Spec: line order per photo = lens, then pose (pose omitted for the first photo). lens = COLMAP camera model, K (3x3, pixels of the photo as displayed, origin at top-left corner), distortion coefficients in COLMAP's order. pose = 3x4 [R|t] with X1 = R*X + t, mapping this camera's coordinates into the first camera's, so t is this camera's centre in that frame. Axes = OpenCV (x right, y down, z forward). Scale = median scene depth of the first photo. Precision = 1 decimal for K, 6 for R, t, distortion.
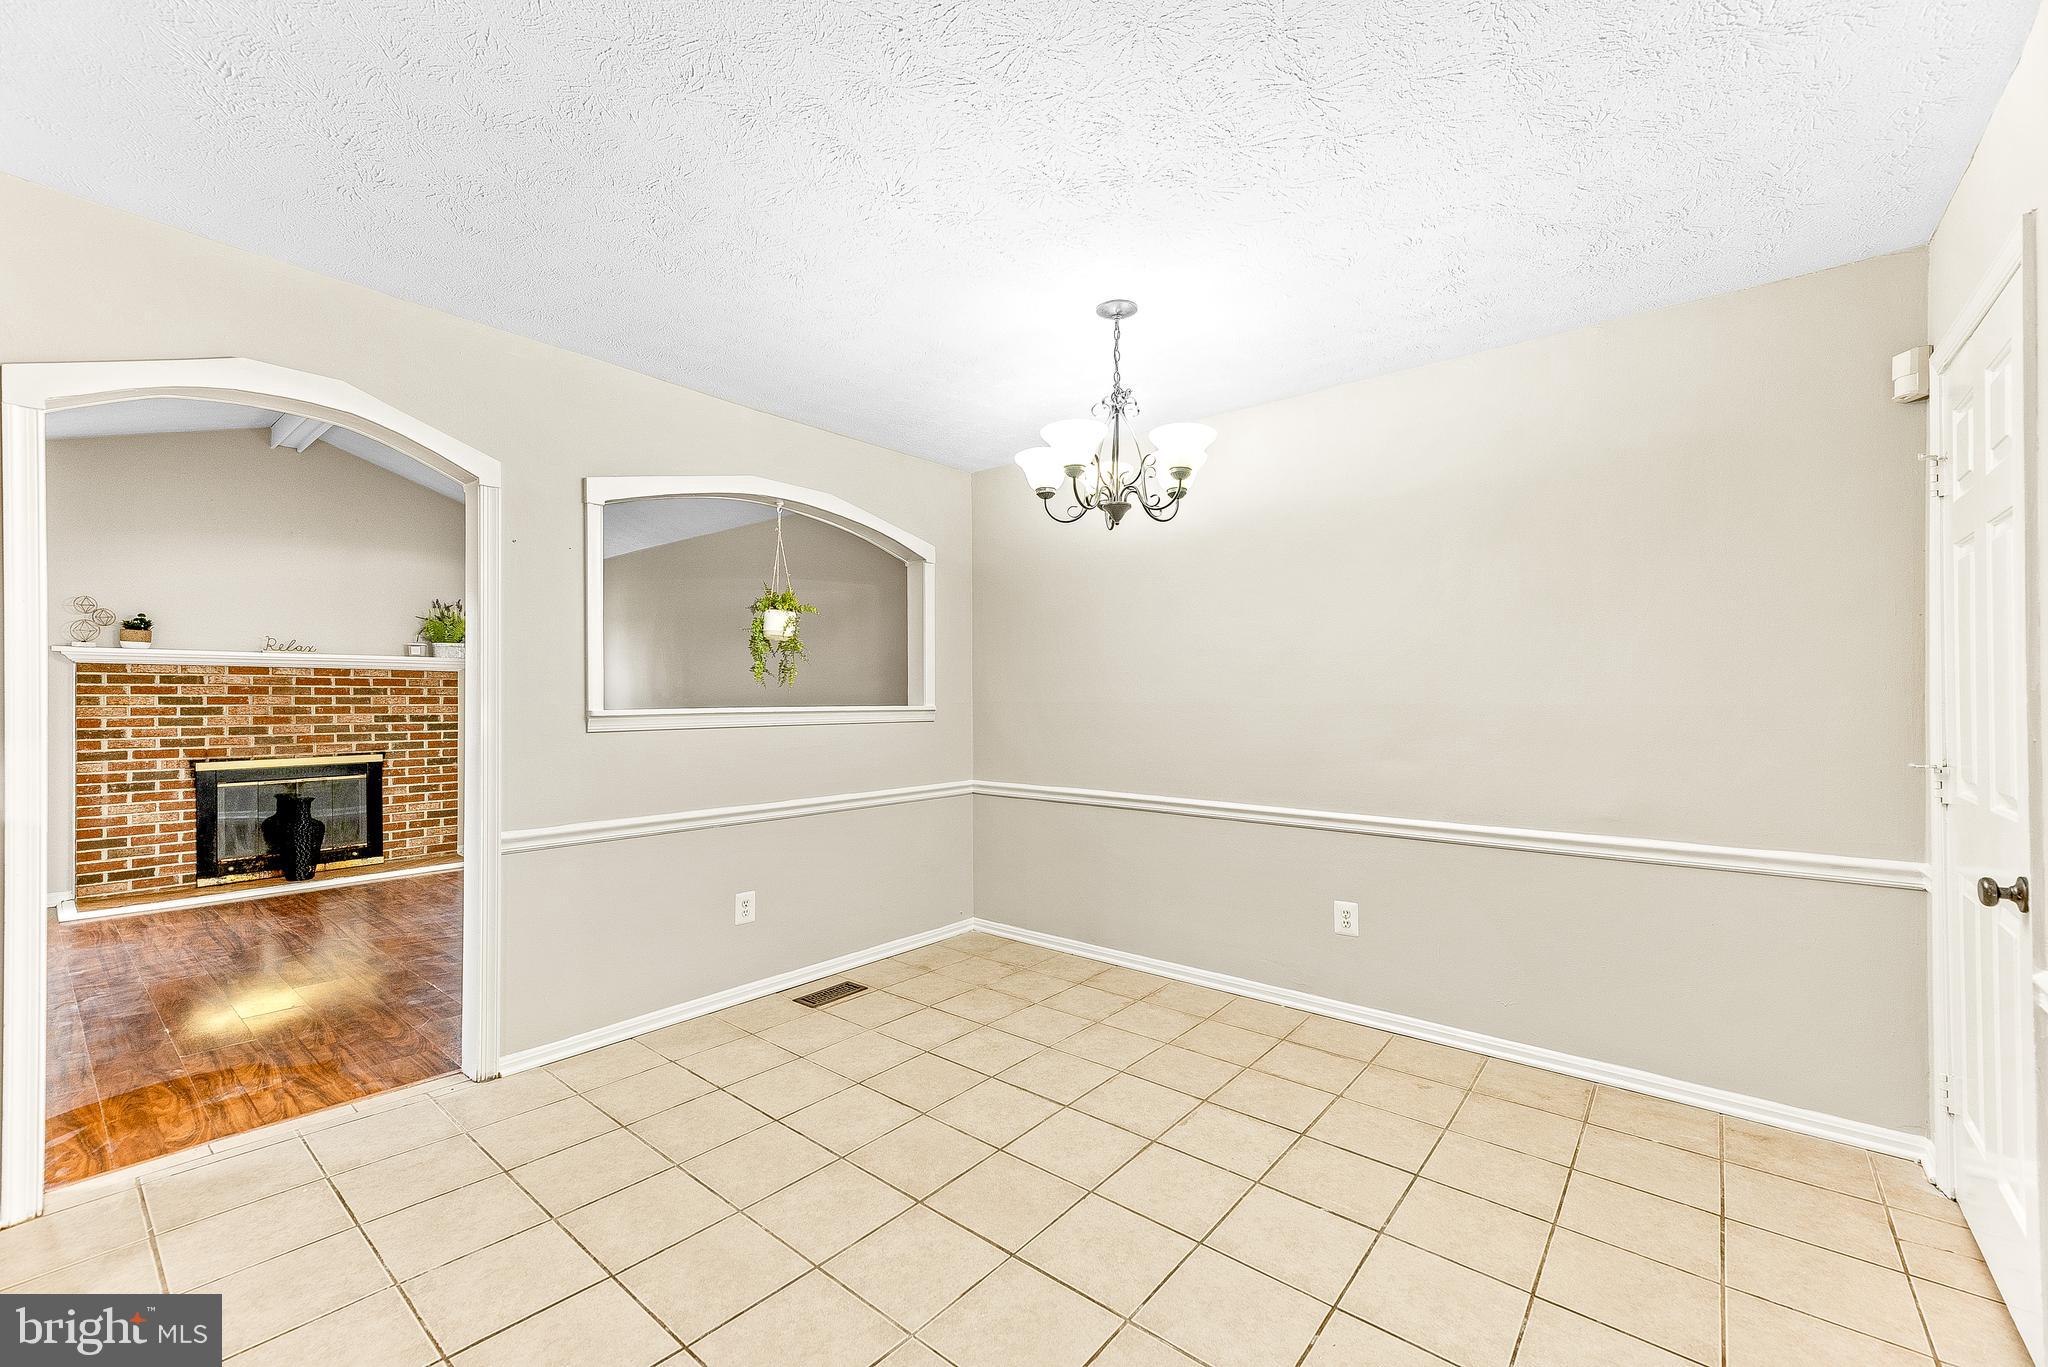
lens RADIAL K [[835.3, 0, 1018.4], [0, 835.3, 697.8], [0, 0, 1]] dist [0.010026, 0.001420]
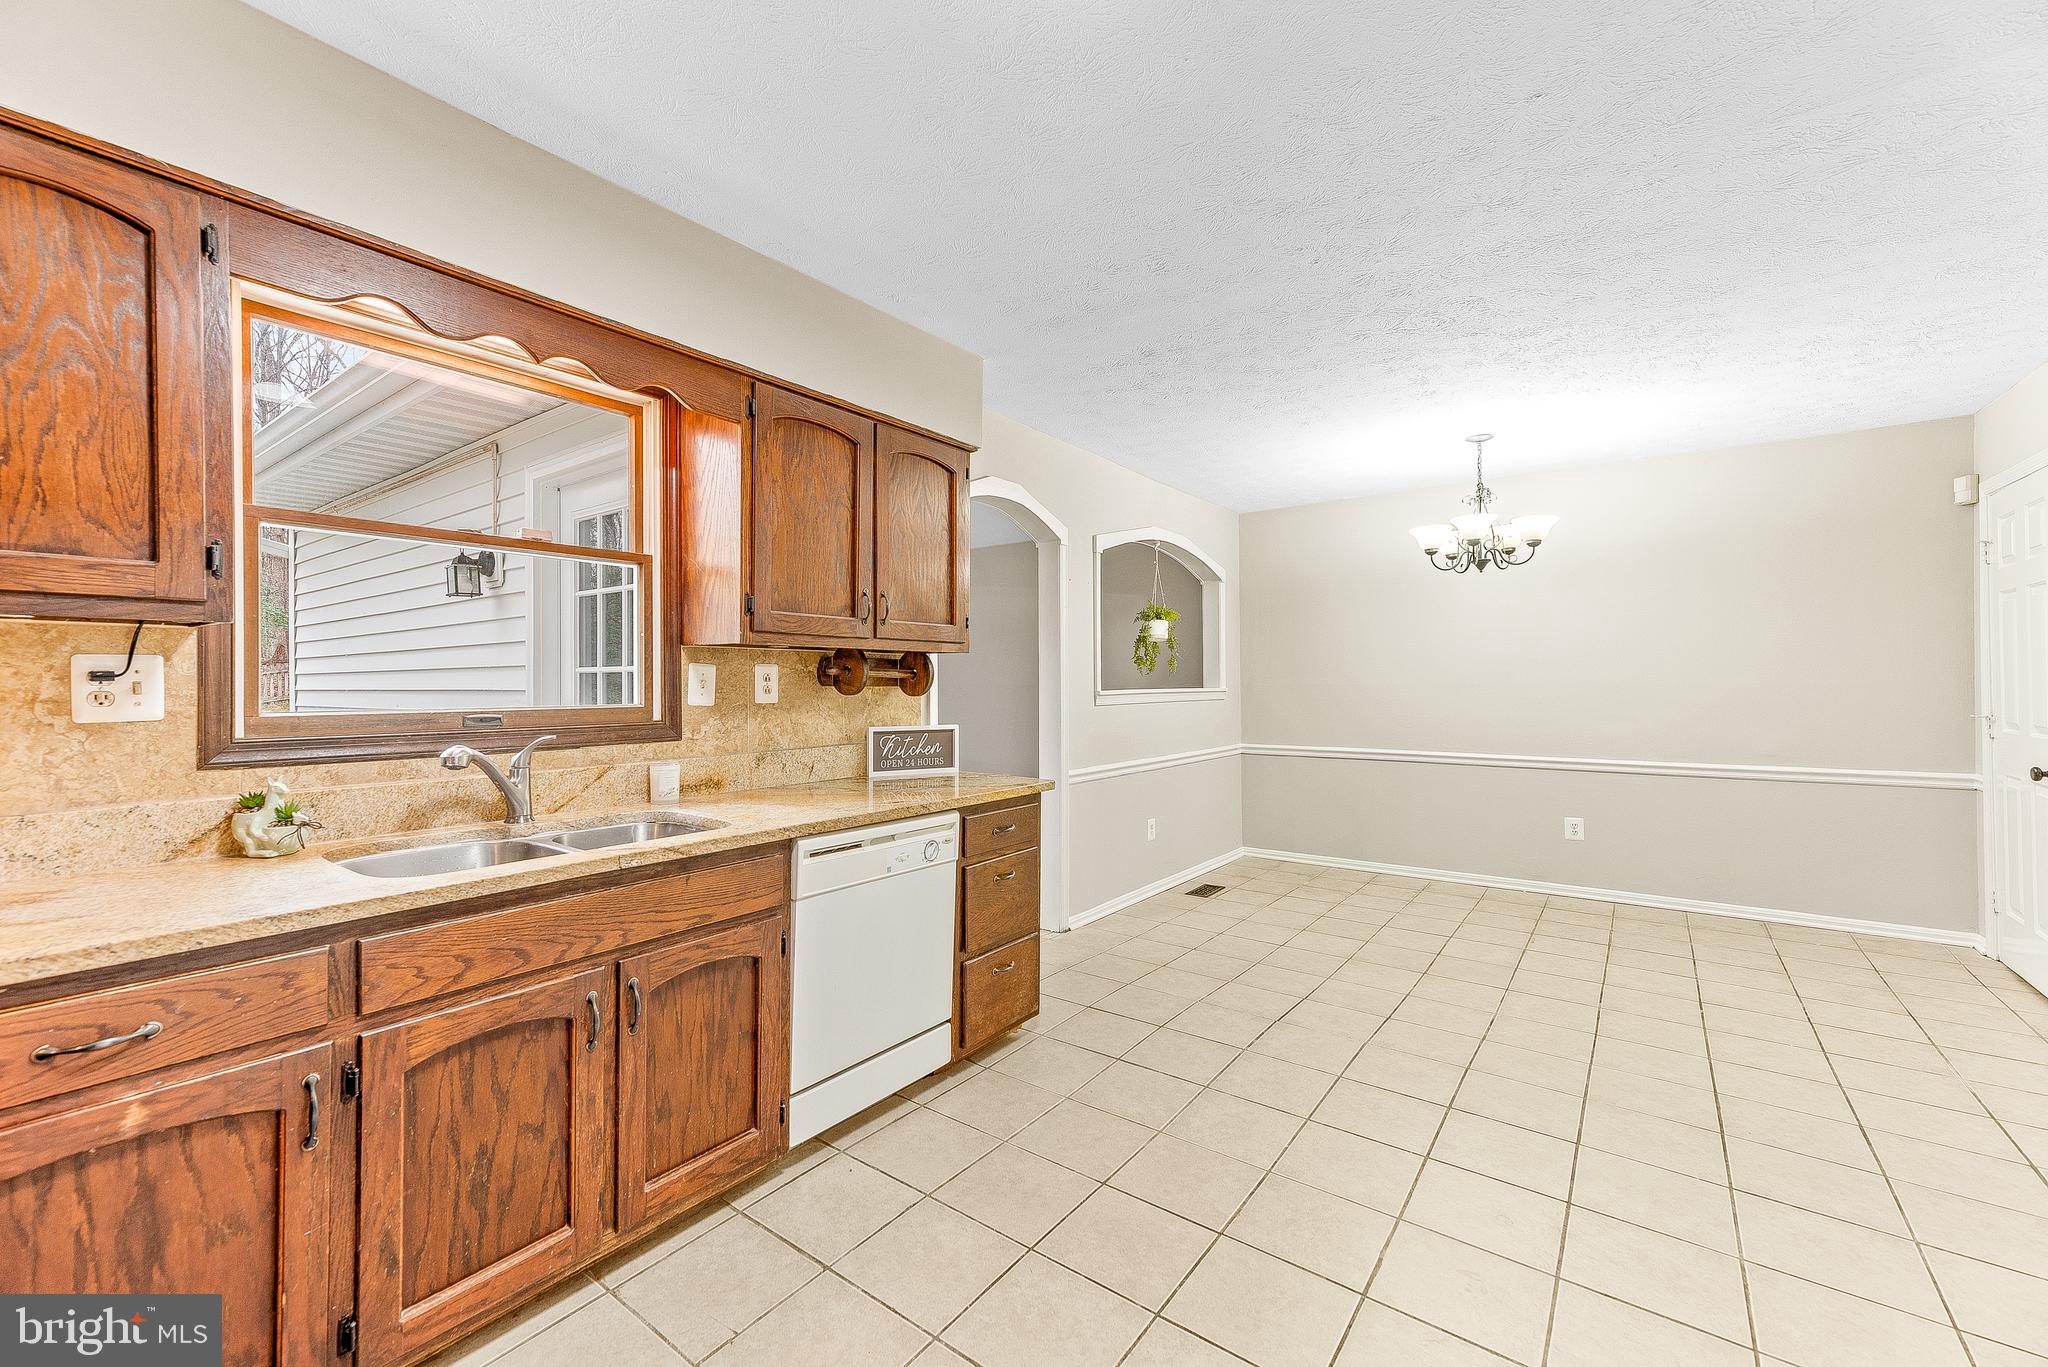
lens RADIAL K [[835.3, 0, 1008.2], [0, 835.3, 683.1], [0, 0, 1]] dist [0.010026, 0.001420]
pose [[0.998898, -0.005545, 0.046611, -0.607106], [0.005622, 0.999983, -0.001511, 0.001543], [-0.046602, 0.001772, 0.998912, -0.393708]]
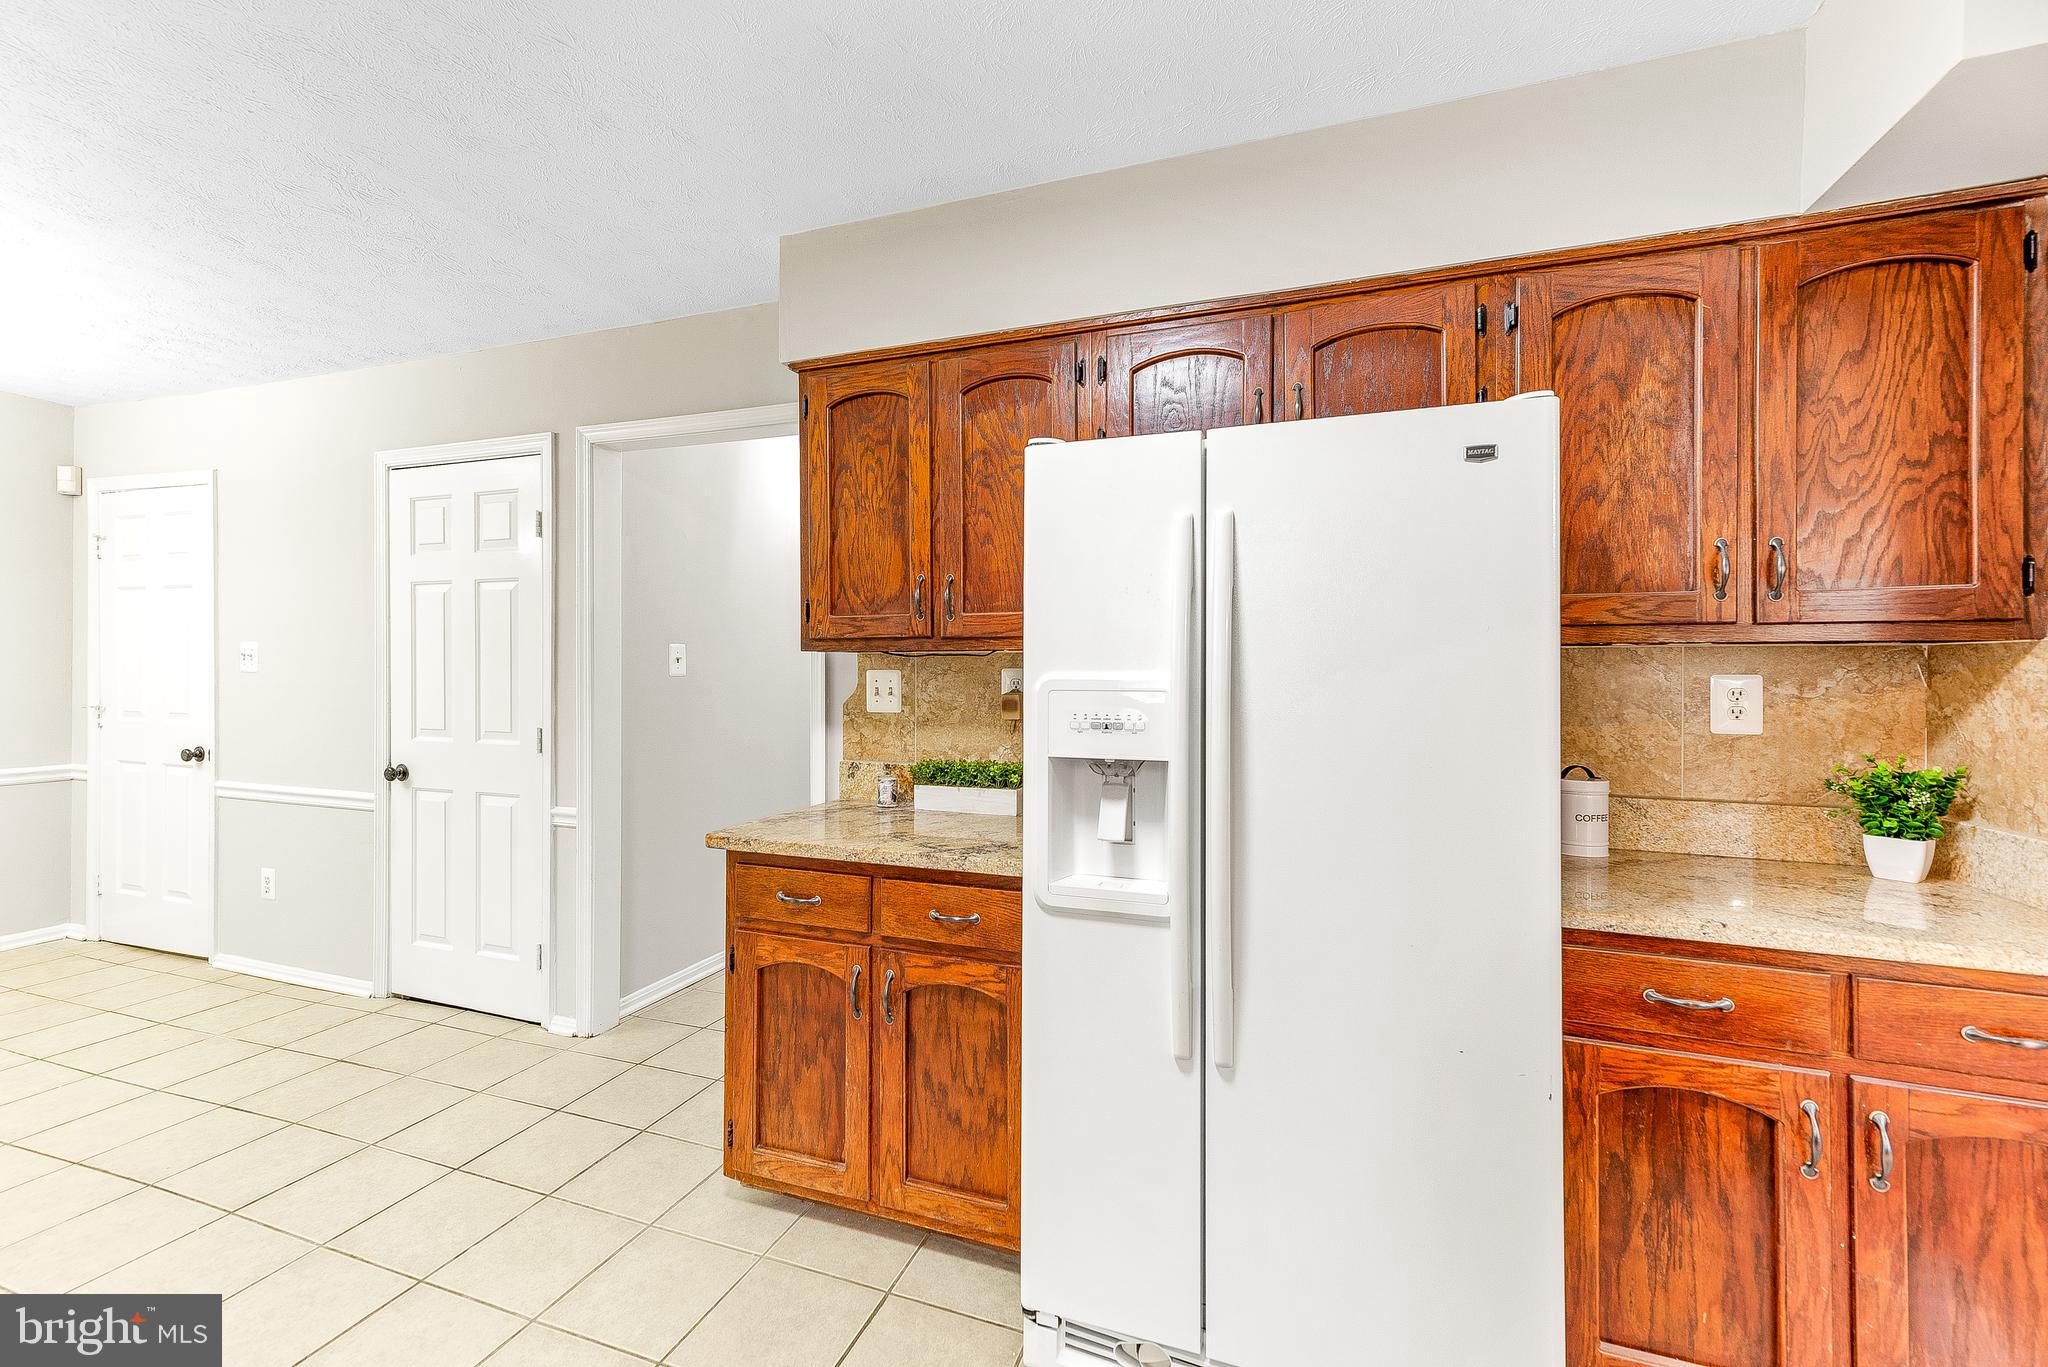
lens RADIAL K [[835.3, 0, 1027.5], [0, 835.3, 677.6], [0, 0, 1]] dist [0.010026, 0.001420]
pose [[-0.353122, -0.004906, 0.935564, -0.776897], [-0.009307, 0.999955, 0.001731, -0.001152], [-0.935531, -0.008097, -0.353152, -0.133201]]
